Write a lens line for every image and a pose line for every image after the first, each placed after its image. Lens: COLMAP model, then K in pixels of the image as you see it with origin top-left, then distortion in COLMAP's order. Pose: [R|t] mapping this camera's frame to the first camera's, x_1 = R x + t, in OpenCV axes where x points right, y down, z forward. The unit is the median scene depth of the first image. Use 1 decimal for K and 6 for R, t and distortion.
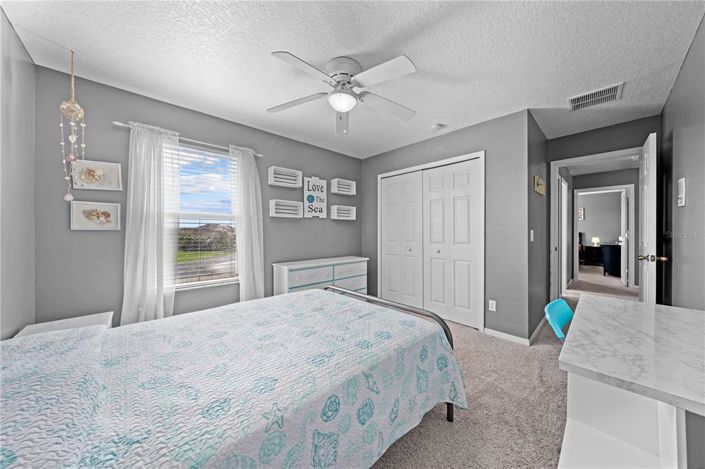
lens RADIAL K [[237.5, 0, 356.8], [0, 237.5, 231.4], [0, 0, 1]] dist [-0.000963, -0.000195]
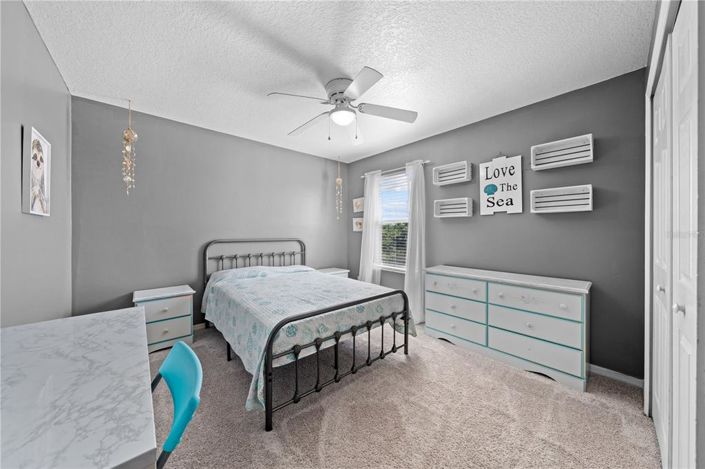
lens RADIAL K [[237.5, 0, 353.6], [0, 237.5, 232.5], [0, 0, 1]] dist [-0.000963, -0.000195]
pose [[-0.036223, 0.003421, -0.999338, 0.583488], [-0.005605, 0.999978, 0.003627, -0.000922], [0.999328, 0.005732, -0.036203, 0.606125]]
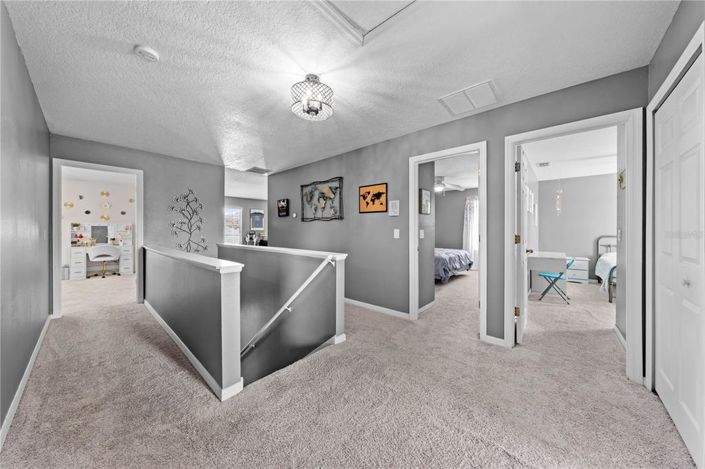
lens RADIAL K [[237.5, 0, 350.9], [0, 237.5, 232.5], [0, 0, 1]] dist [-0.000963, -0.000195]
pose [[-0.996500, -0.001213, -0.083582, 1.754214], [-0.002120, 0.999940, 0.010769, 0.000711], [0.083564, 0.010908, -0.996443, 1.695426]]
